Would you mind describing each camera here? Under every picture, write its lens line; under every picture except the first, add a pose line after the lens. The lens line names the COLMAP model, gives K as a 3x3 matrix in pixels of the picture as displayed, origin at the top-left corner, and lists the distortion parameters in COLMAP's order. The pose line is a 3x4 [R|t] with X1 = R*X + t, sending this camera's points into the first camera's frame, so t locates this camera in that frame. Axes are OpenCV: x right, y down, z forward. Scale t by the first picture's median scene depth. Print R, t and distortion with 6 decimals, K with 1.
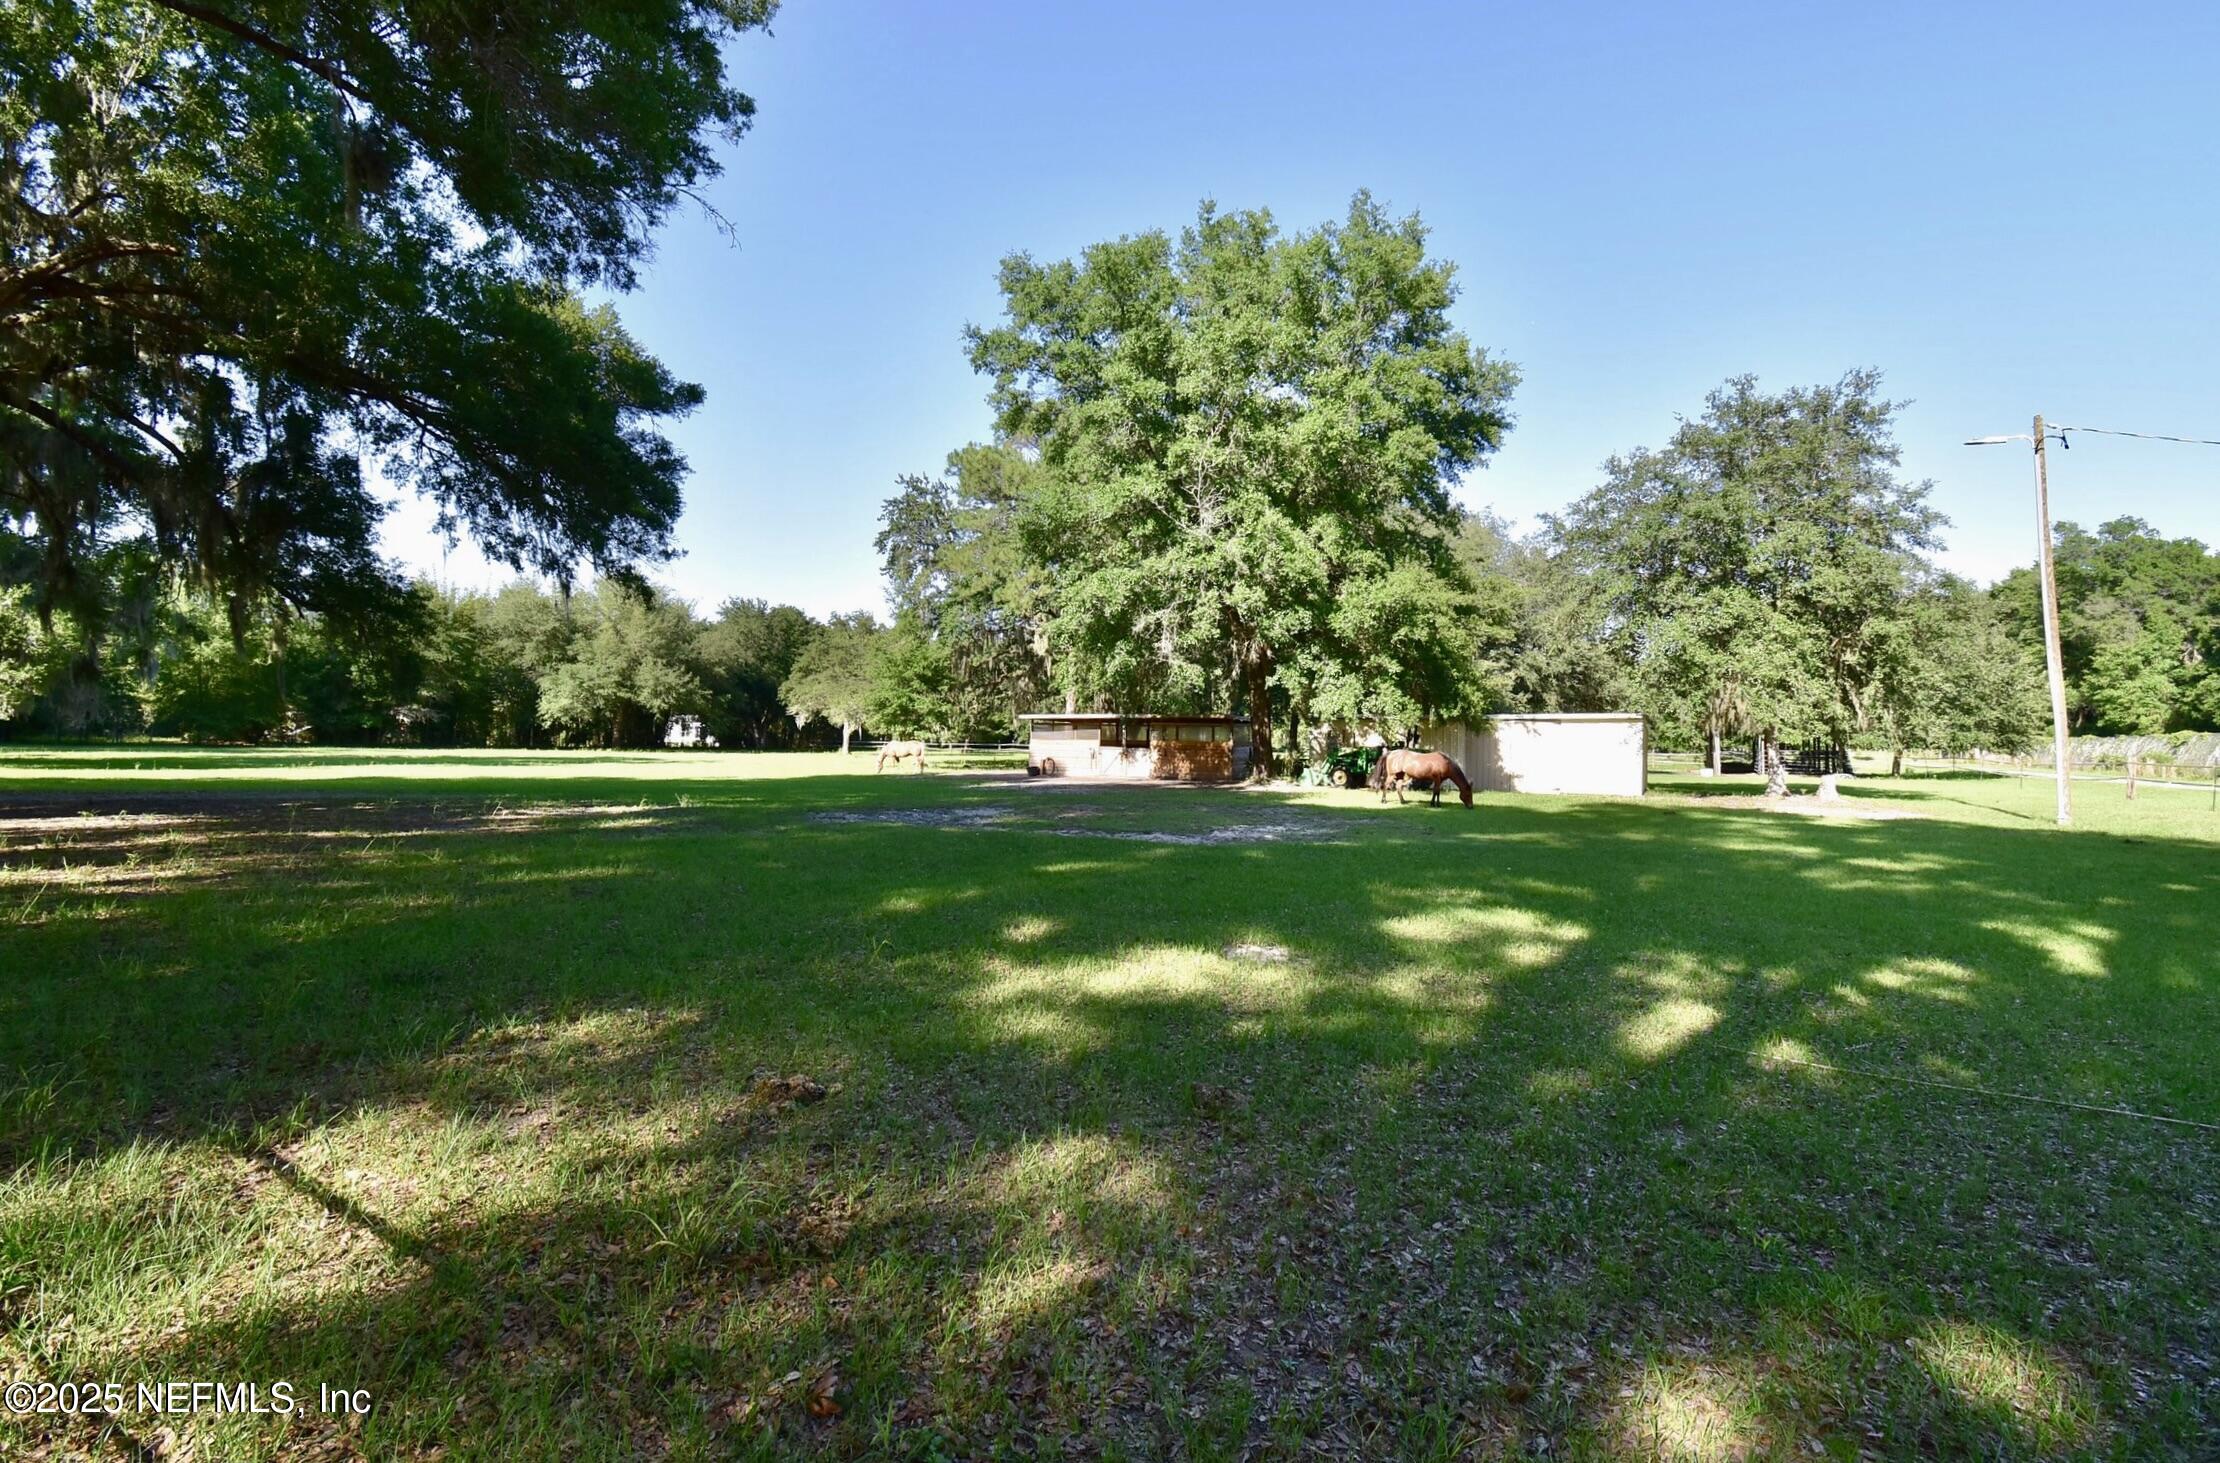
lens RADIAL K [[1030.7, 0, 1154.9], [0, 1030.7, 736.1], [0, 0, 1]] dist [-0.018700, -0.000683]
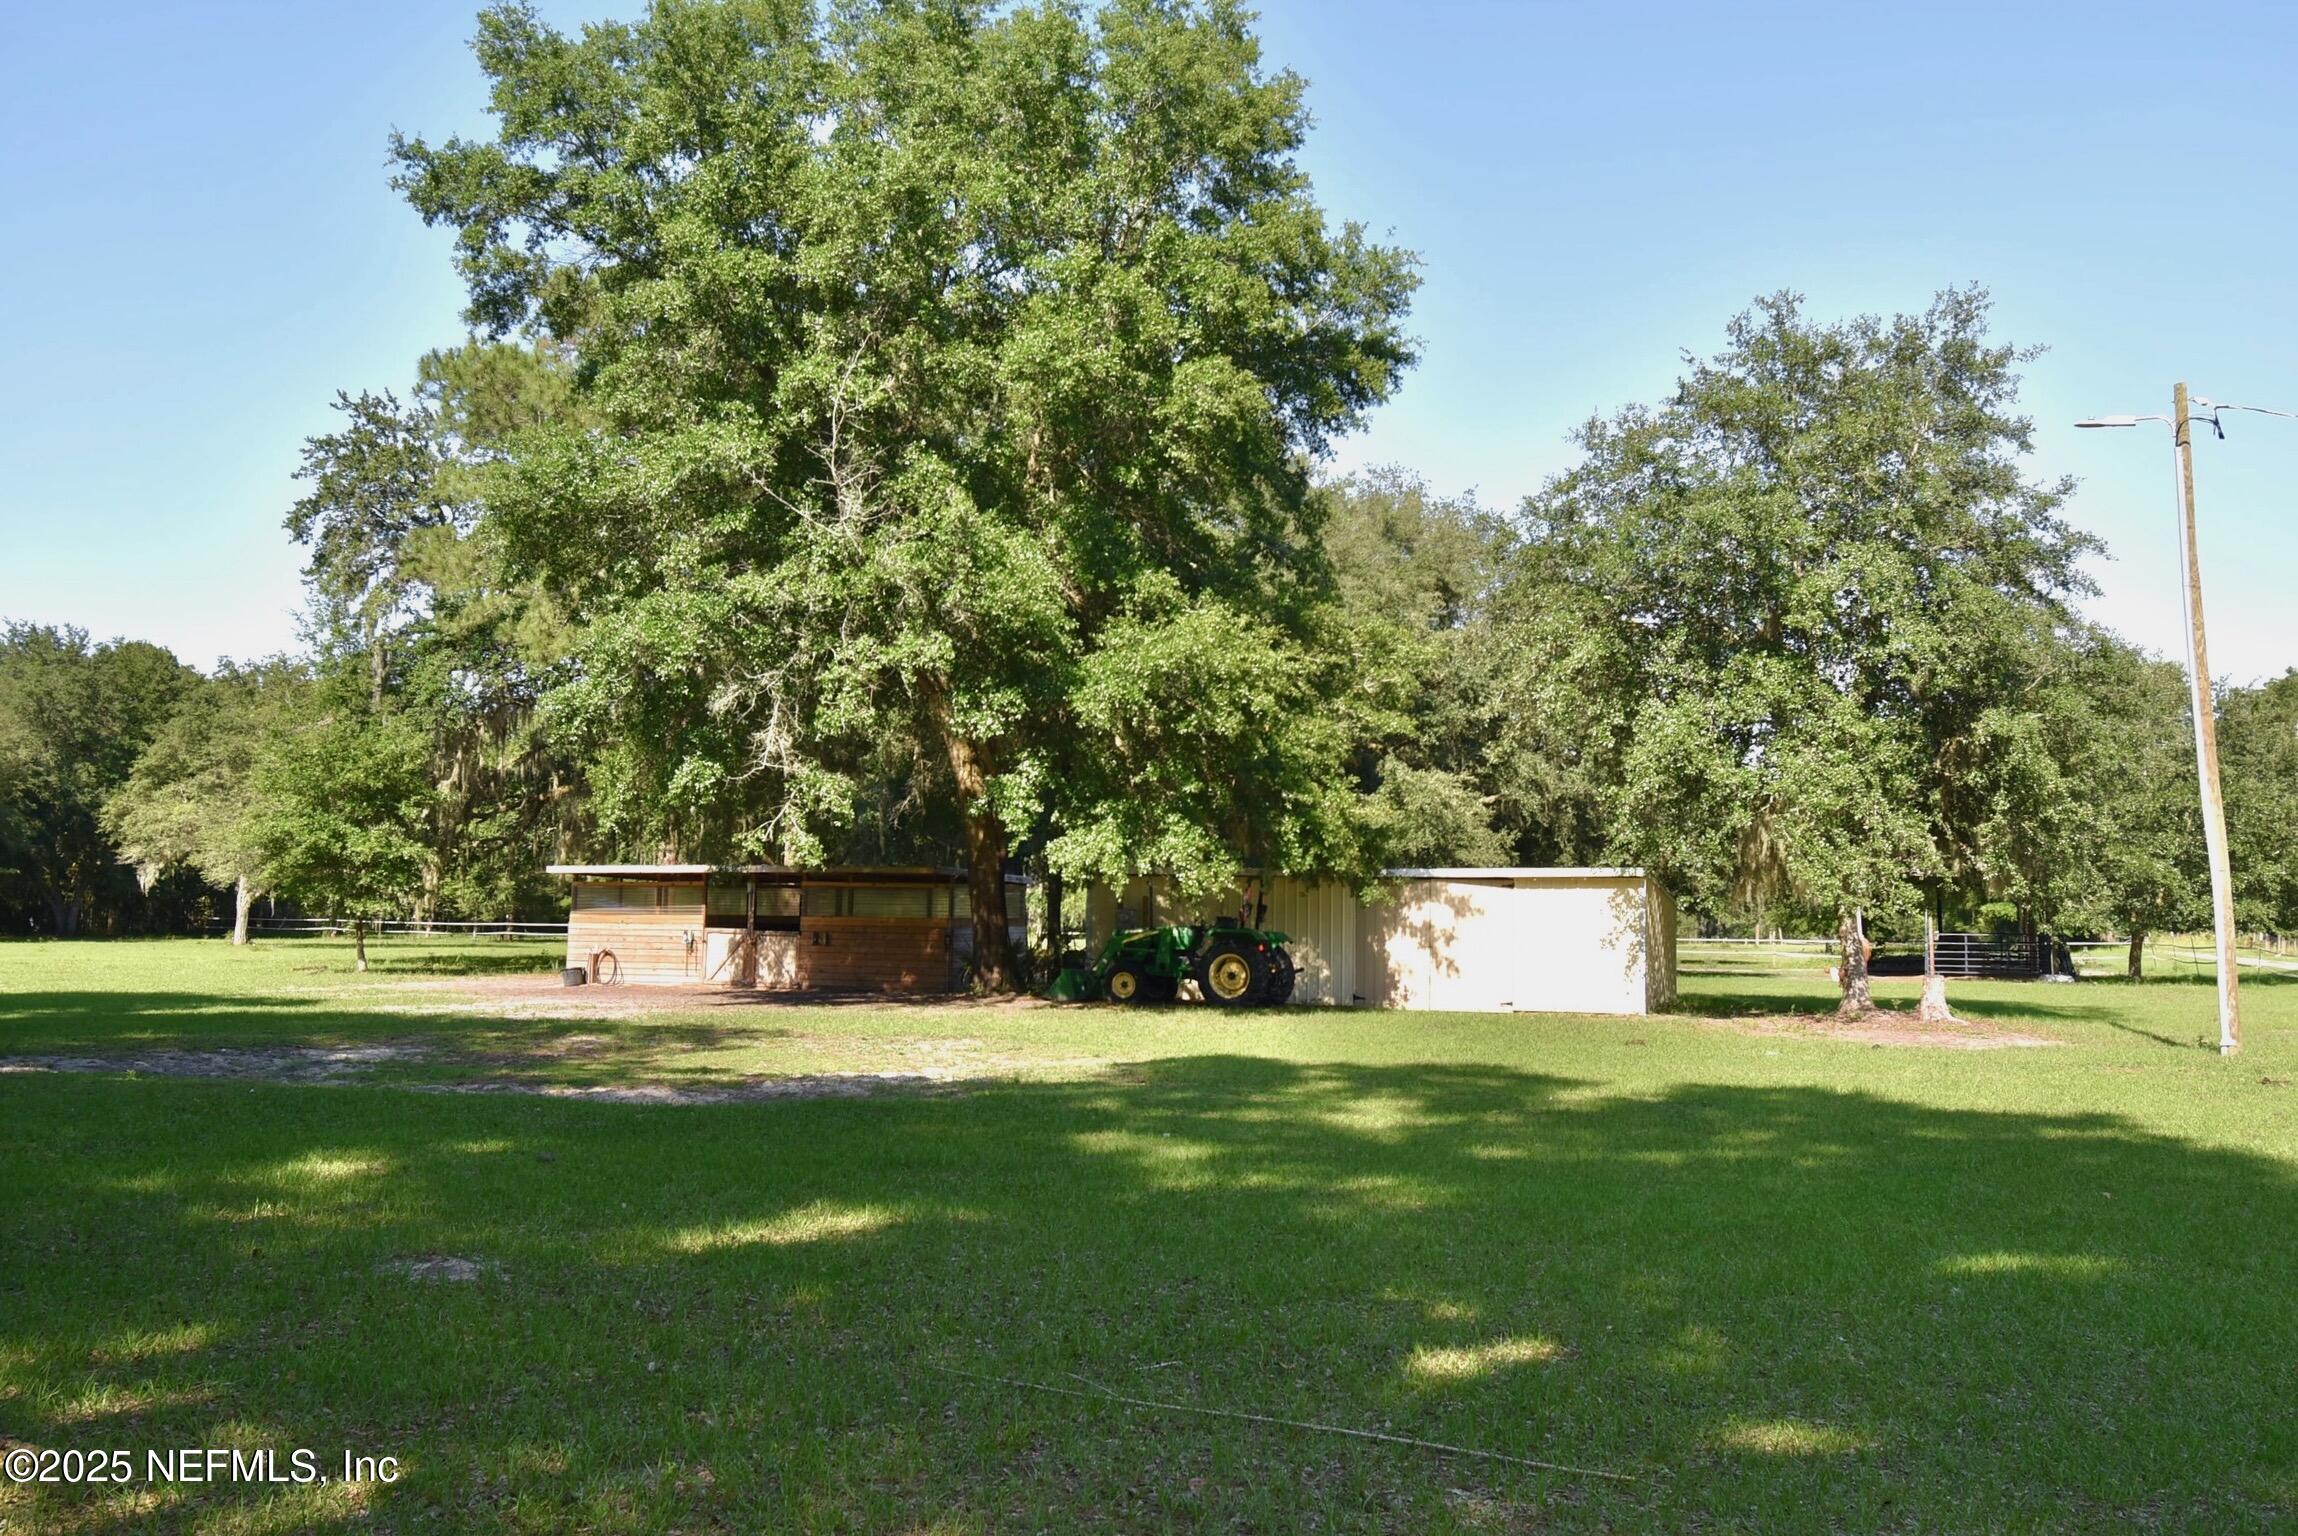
lens RADIAL K [[2033.2, 0, 1299.2], [0, 2033.2, 762.5], [0, 0, 1]] dist [0.042047, -0.168645]
pose [[0.987974, 0.012269, 0.154136, 0.118499], [-0.001055, 0.997359, -0.072623, 0.001231], [-0.154620, 0.071587, 0.985377, -0.083549]]
